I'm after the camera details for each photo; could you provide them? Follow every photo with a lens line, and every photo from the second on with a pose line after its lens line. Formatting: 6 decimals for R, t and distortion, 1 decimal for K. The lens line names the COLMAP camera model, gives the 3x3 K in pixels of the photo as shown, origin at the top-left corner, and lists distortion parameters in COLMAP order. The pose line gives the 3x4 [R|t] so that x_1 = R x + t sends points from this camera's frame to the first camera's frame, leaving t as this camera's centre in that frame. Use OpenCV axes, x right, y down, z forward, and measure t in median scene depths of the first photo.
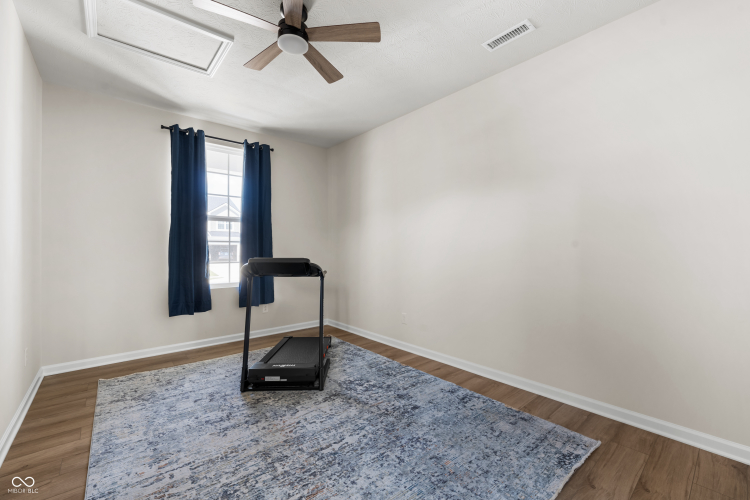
lens RADIAL K [[322.5, 0, 374.7], [0, 322.5, 249.6], [0, 0, 1]] dist [0.002090, 0.000097]
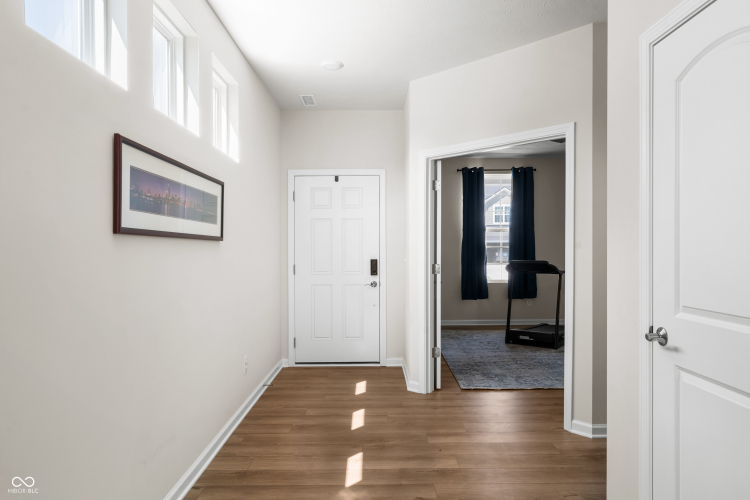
lens RADIAL K [[479.7, 0, 375.4], [0, 479.7, 250.5], [0, 0, 1]] dist [0.001787, 0.000103]
pose [[0.768004, 0.002682, -0.640440, 0.433252], [-0.000779, 0.999994, 0.003253, -0.020408], [0.640445, -0.002000, 0.768001, -0.875194]]
